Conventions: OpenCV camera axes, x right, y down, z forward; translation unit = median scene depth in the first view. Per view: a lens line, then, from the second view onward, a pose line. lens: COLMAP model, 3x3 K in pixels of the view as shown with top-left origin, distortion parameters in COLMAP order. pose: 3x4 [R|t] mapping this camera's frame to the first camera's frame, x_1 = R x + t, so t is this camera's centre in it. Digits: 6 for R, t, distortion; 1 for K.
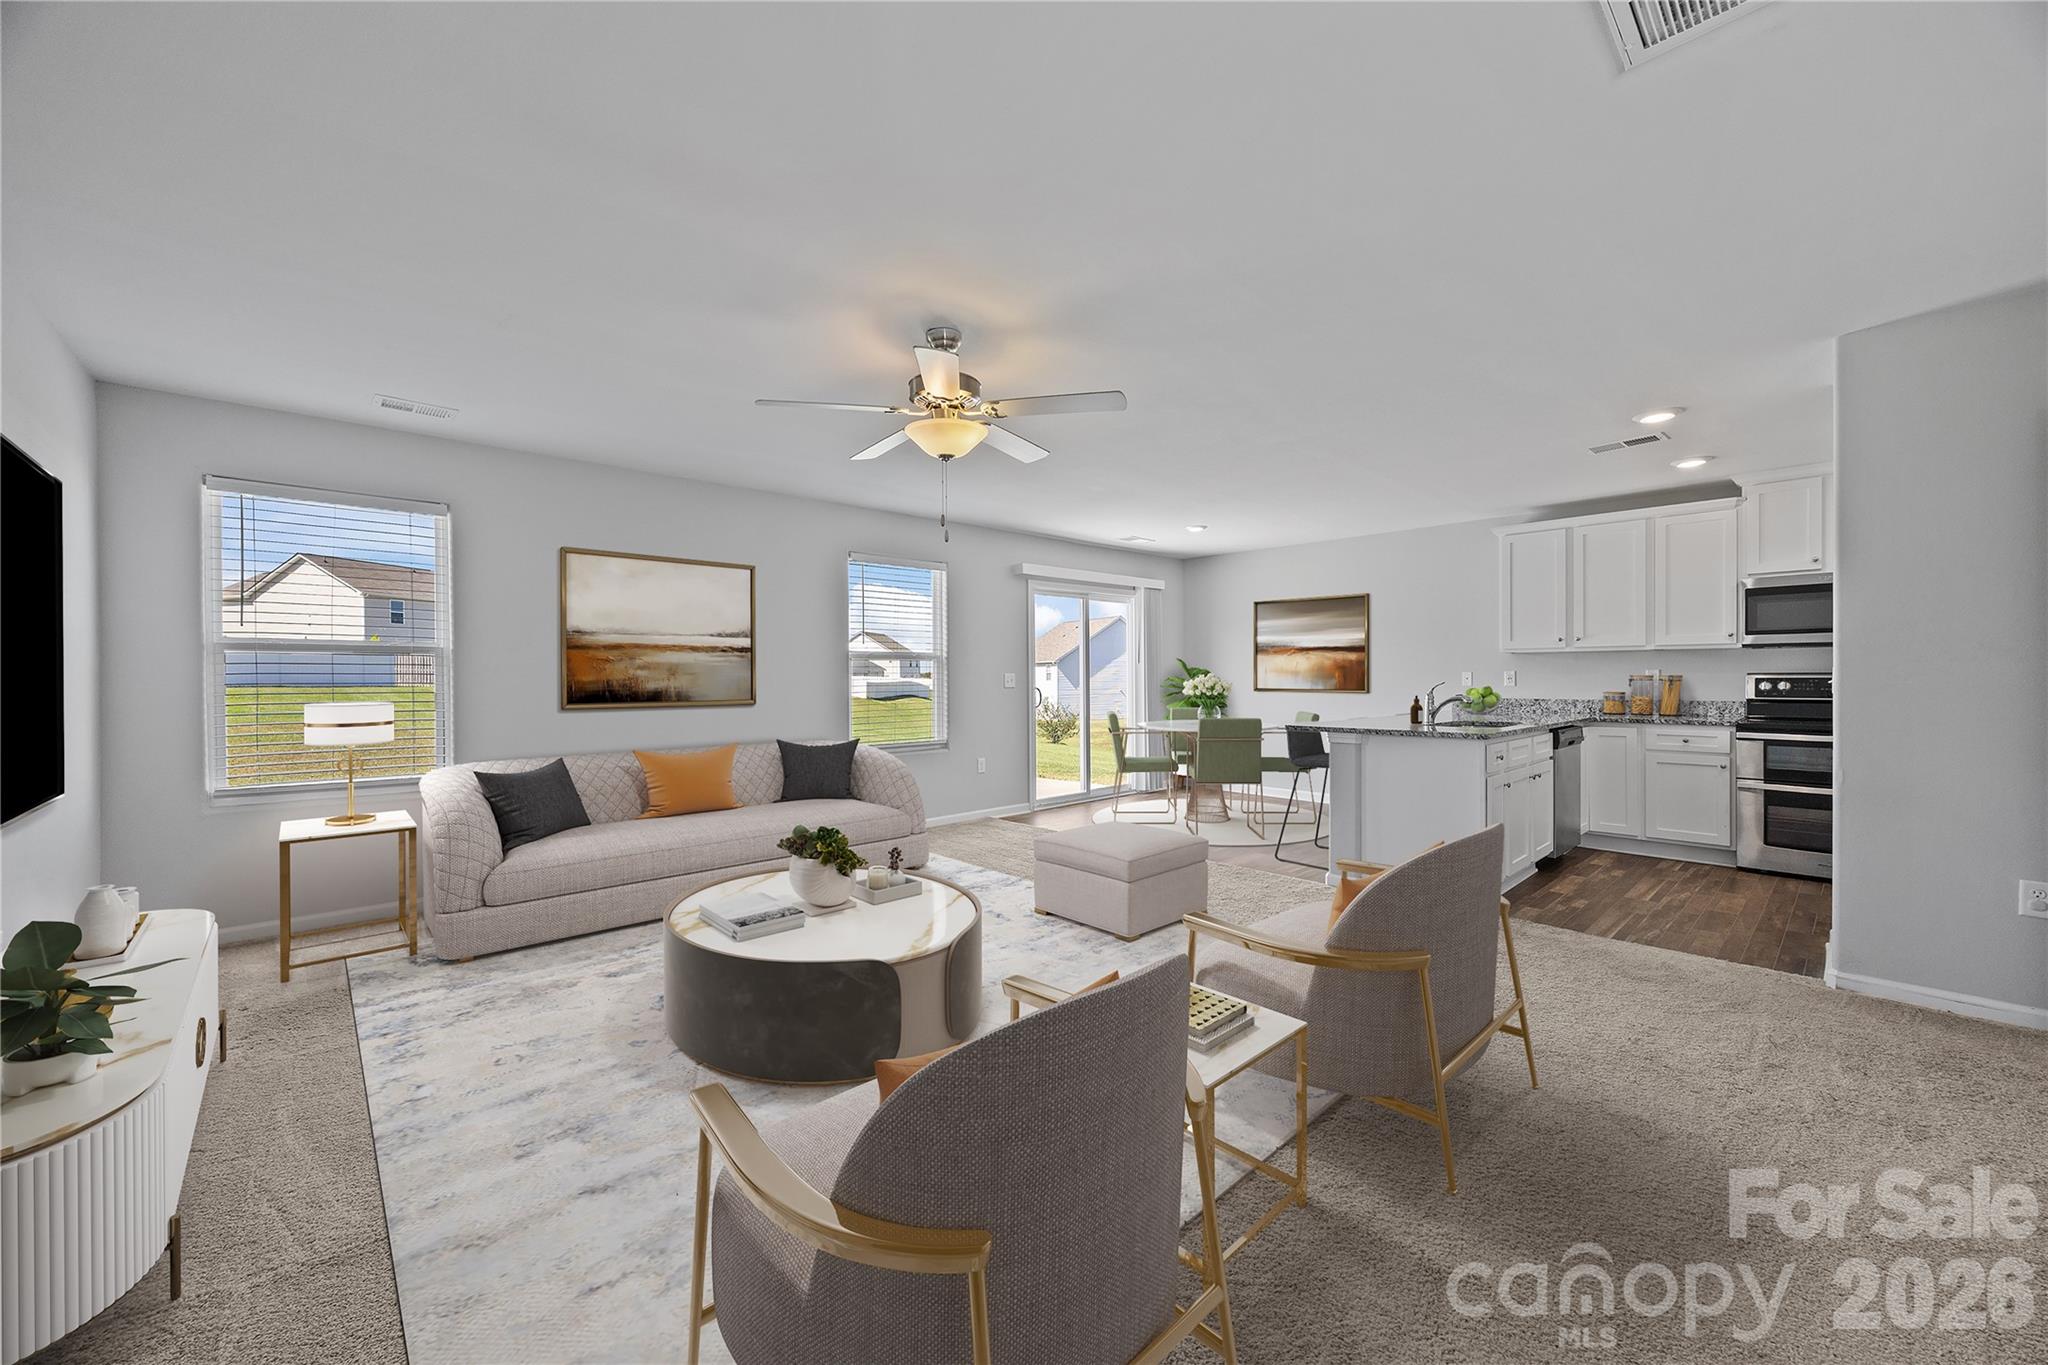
lens RADIAL K [[783.3, 0, 1027.6], [0, 783.3, 682.2], [0, 0, 1]] dist [-0.002313, -0.000295]
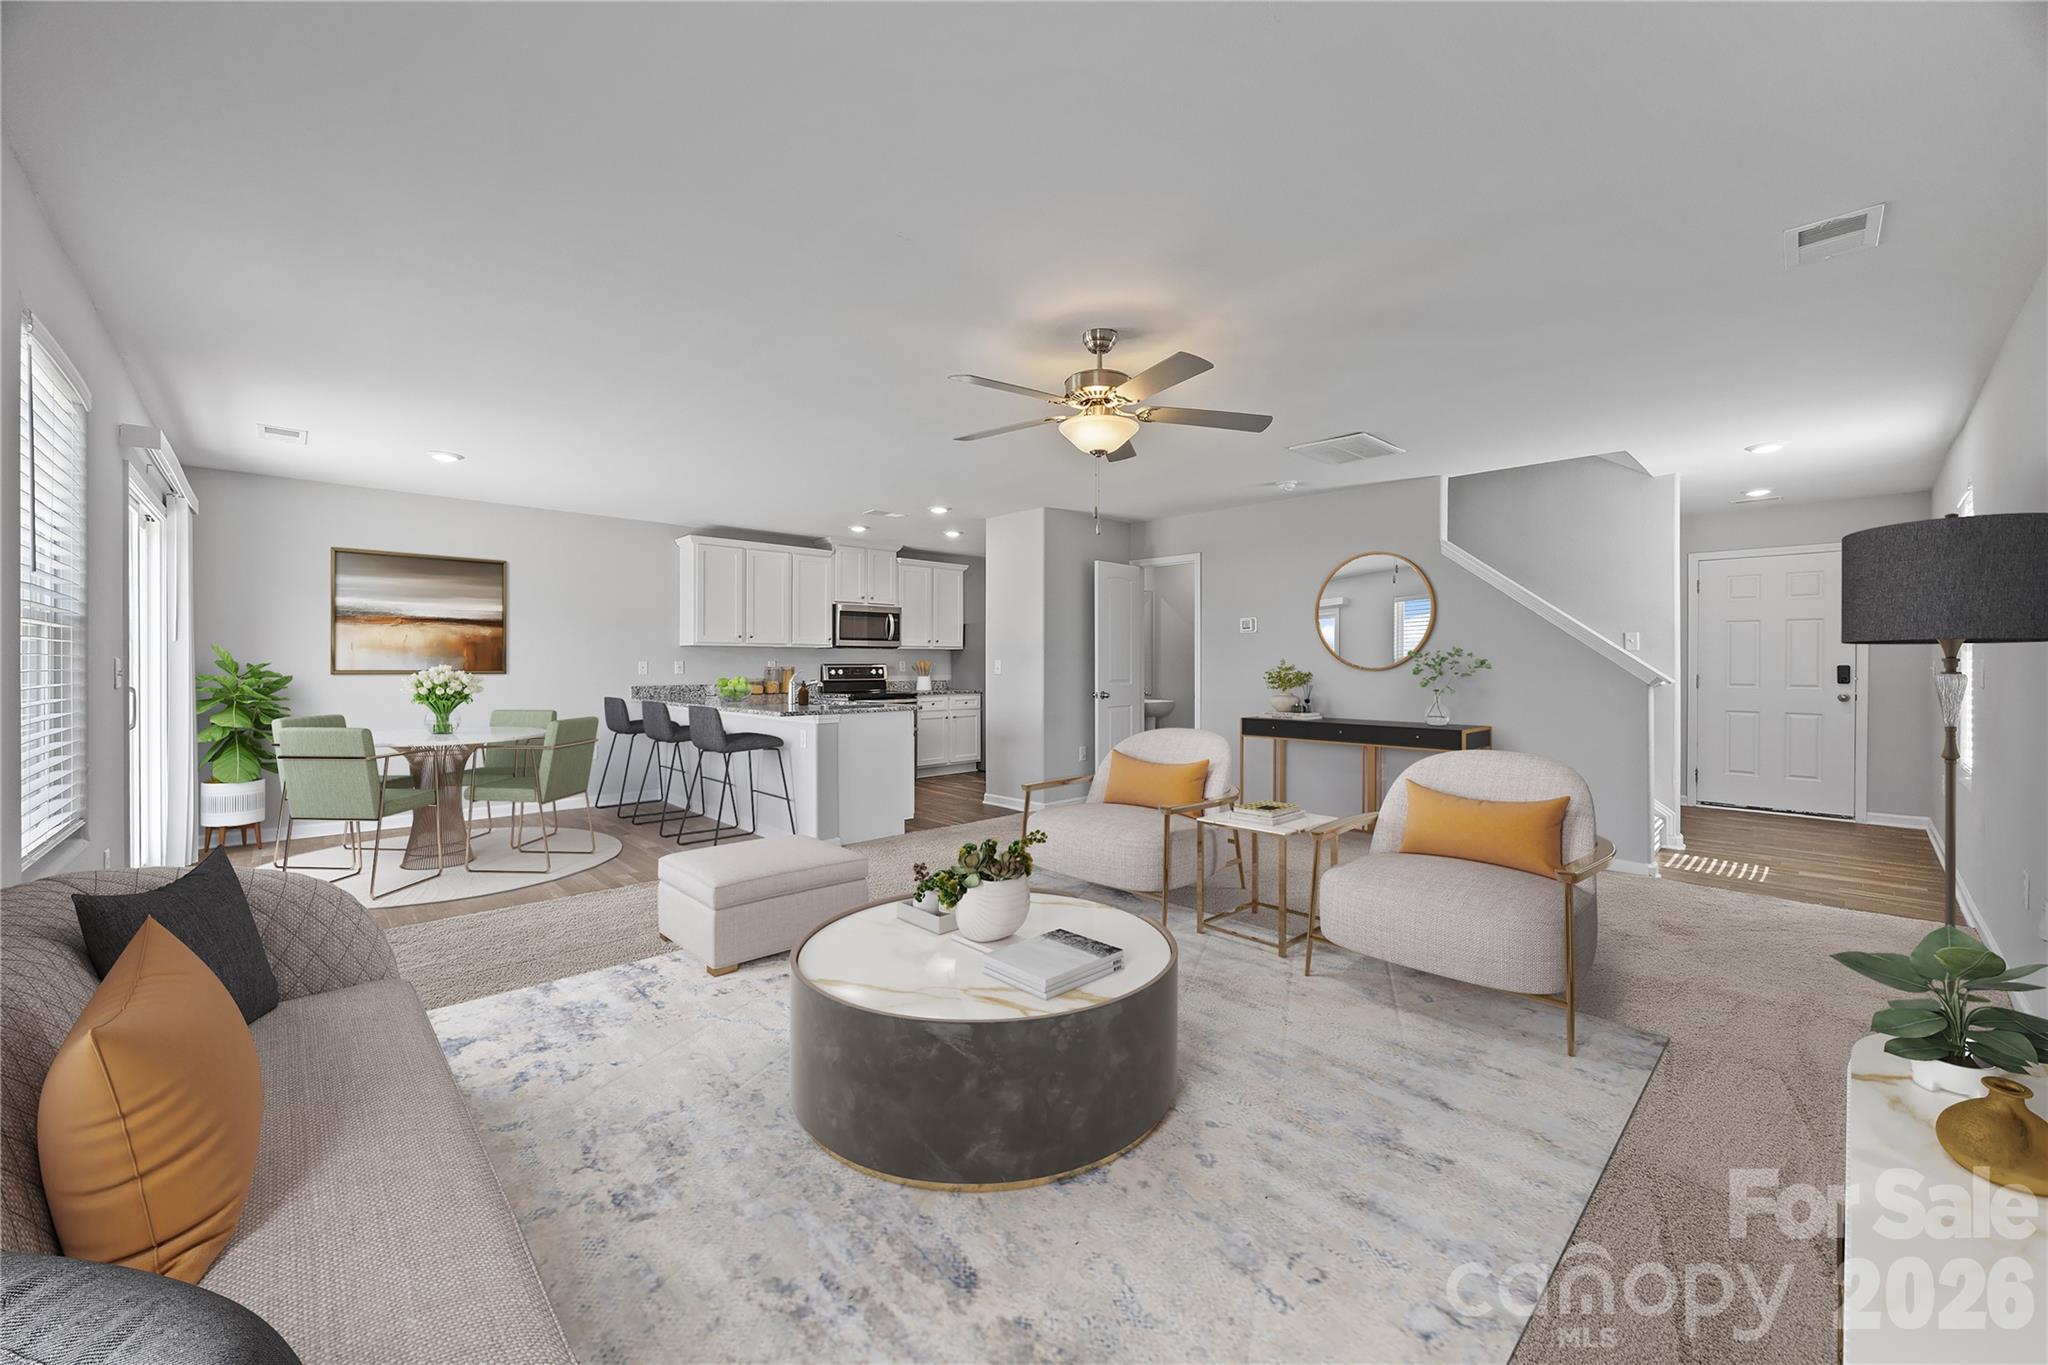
lens RADIAL K [[783.3, 0, 1023.2], [0, 783.3, 679.5], [0, 0, 1]] dist [-0.002313, -0.000295]
pose [[-0.024045, -0.007576, 0.999682, -0.663258], [-0.016606, 0.999836, 0.007178, 0.003169], [-0.999573, -0.016428, -0.024167, 0.645807]]
